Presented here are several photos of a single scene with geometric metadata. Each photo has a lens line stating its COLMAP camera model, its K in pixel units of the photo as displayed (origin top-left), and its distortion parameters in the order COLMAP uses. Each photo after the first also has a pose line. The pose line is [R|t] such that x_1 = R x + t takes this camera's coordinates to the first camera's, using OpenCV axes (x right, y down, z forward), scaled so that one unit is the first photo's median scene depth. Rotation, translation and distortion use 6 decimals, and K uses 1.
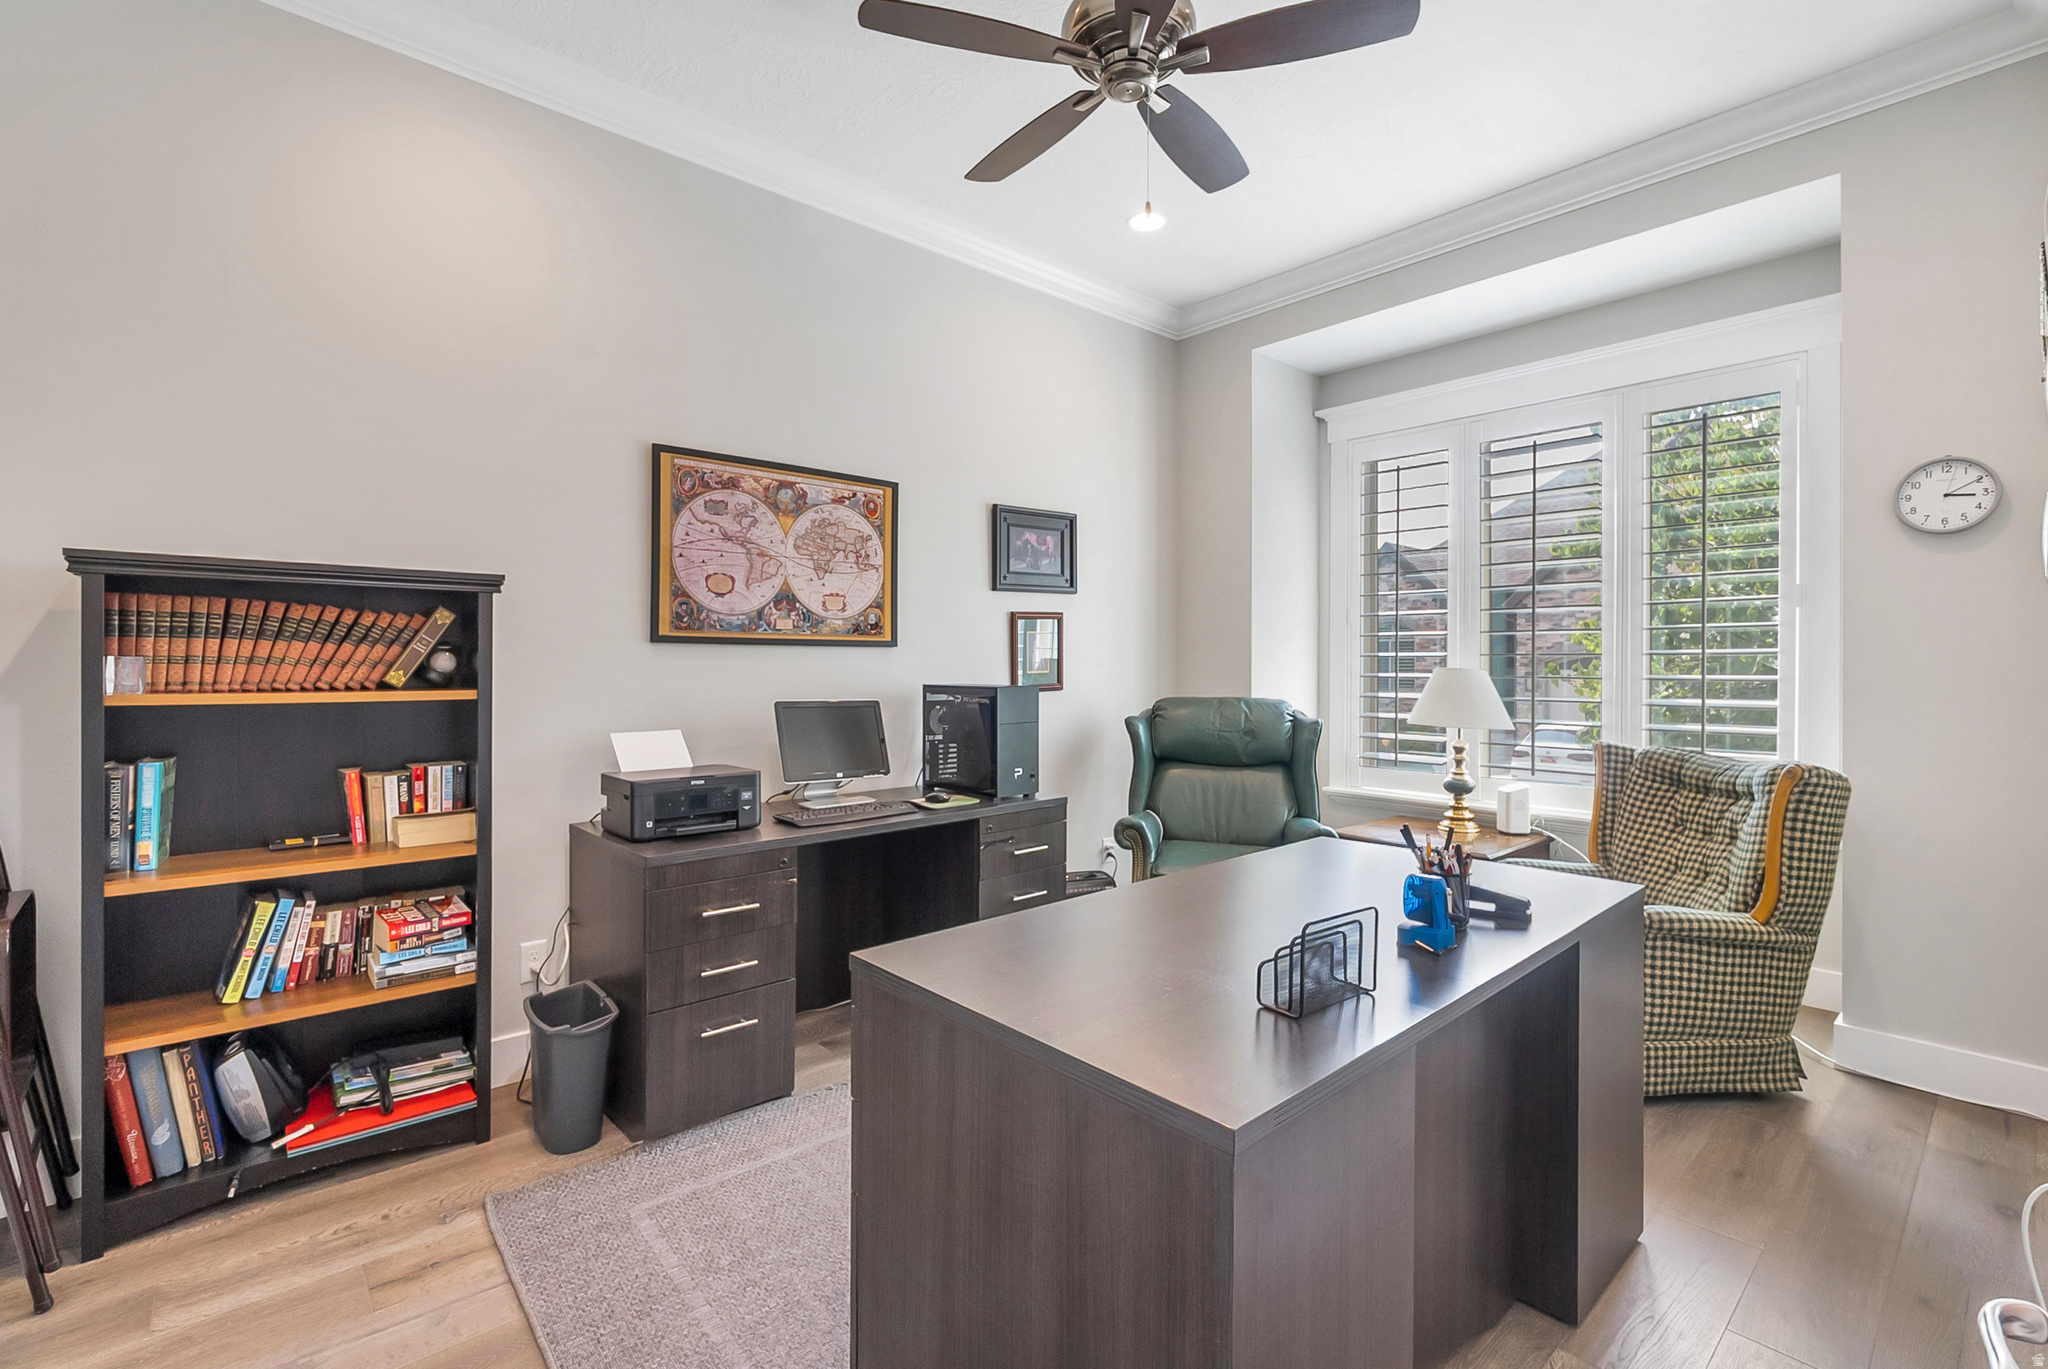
lens RADIAL K [[905.3, 0, 1017.0], [0, 905.3, 673.4], [0, 0, 1]] dist [0.000507, 0.000065]
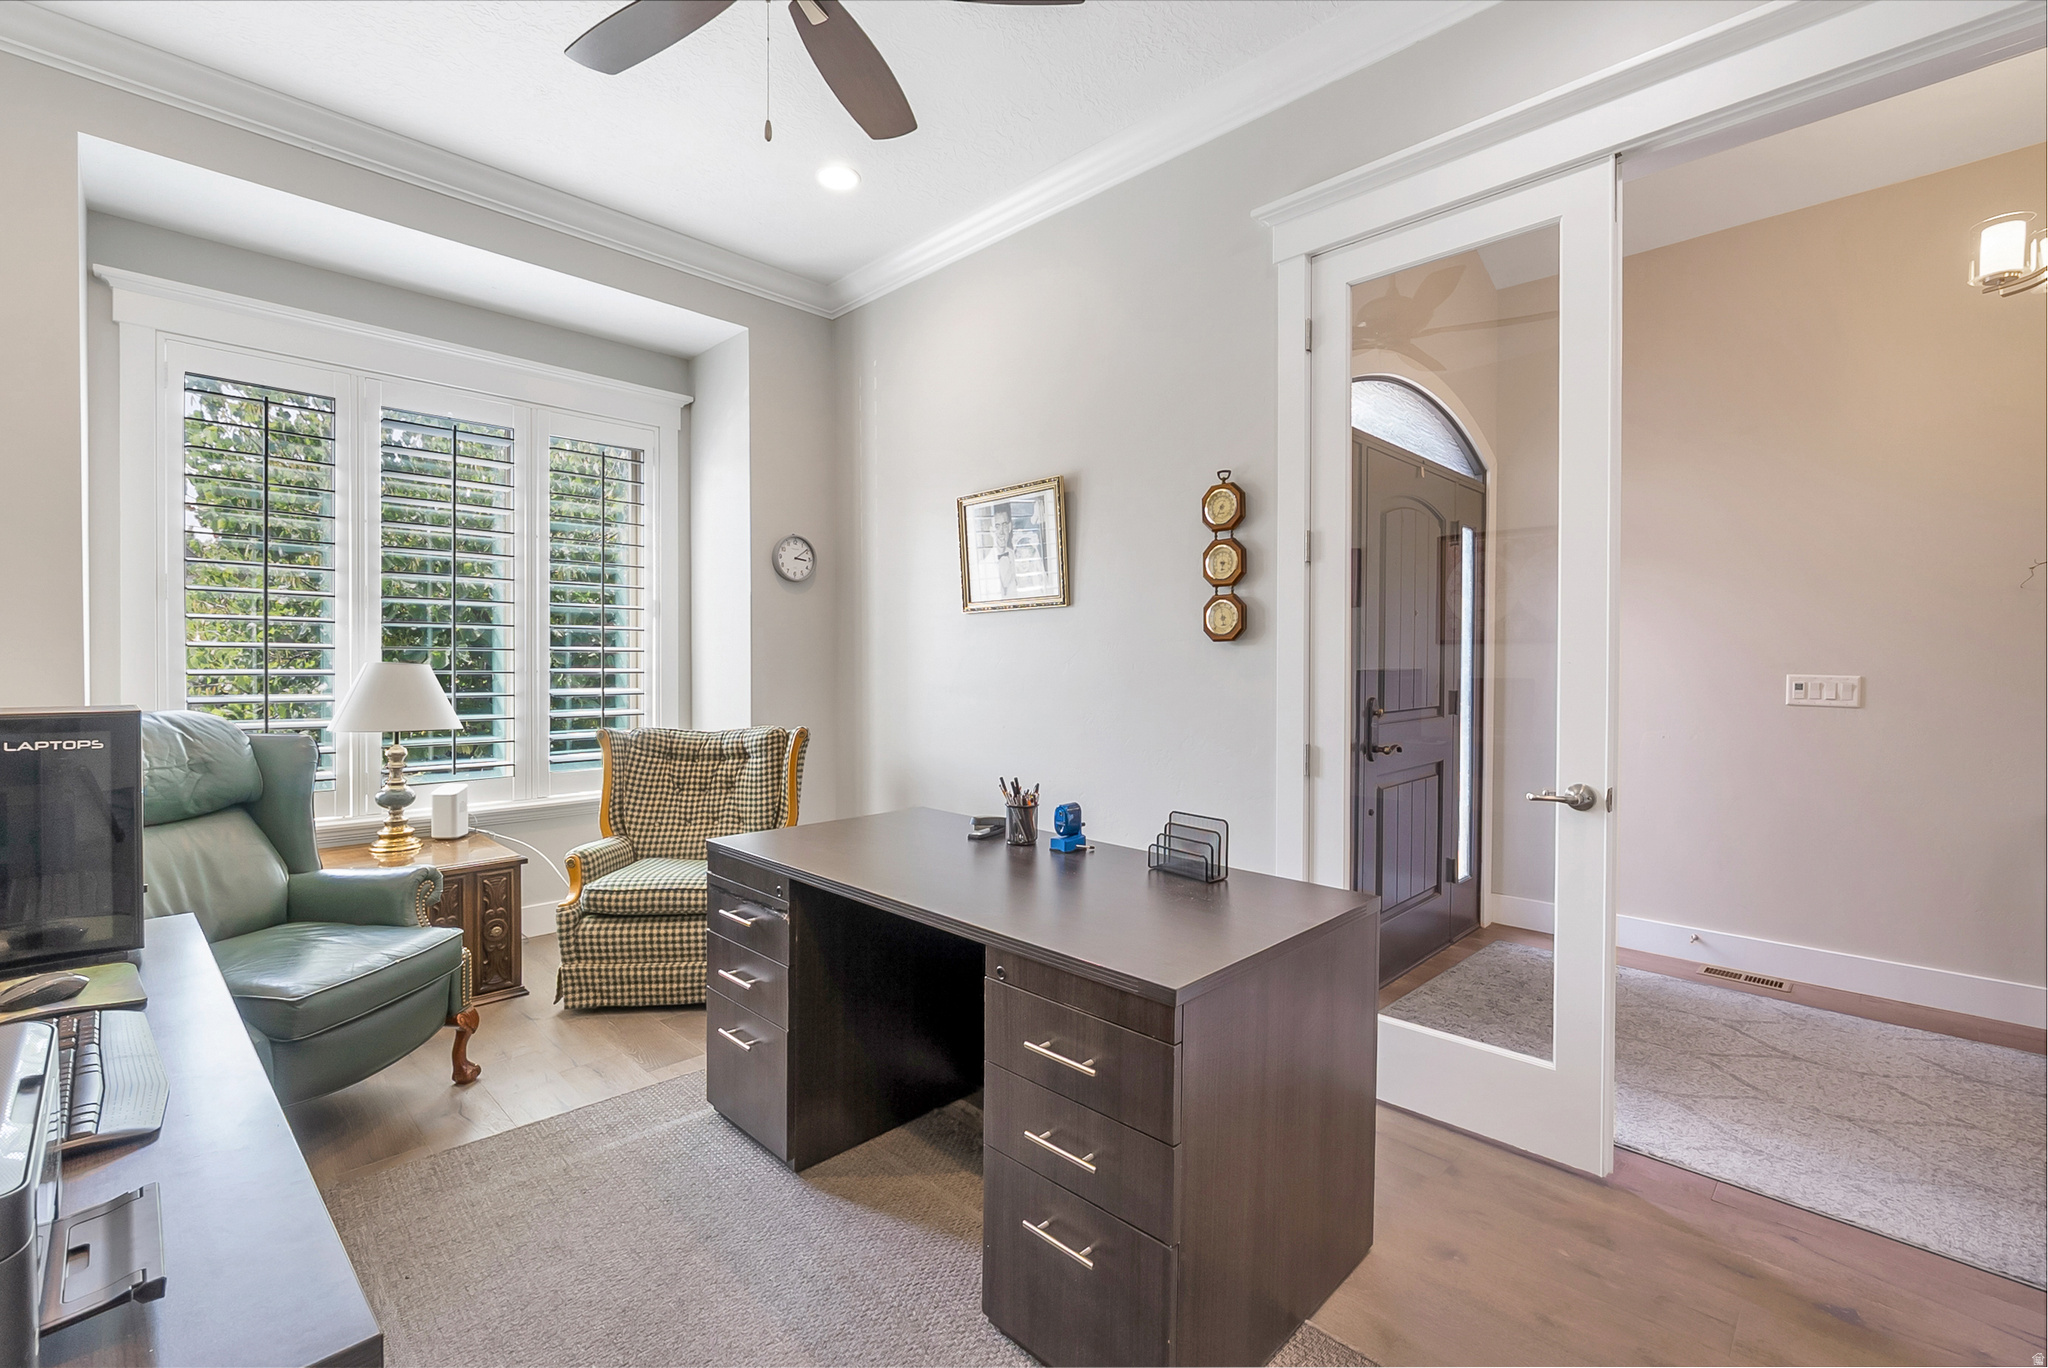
lens RADIAL K [[905.3, 0, 1016.9], [0, 905.3, 677.5], [0, 0, 1]] dist [0.000507, 0.000065]
pose [[-0.058074, -0.019221, 0.998127, -0.444536], [0.002412, 0.999809, 0.019394, -0.007949], [-0.998309, 0.003534, -0.058016, 0.484125]]
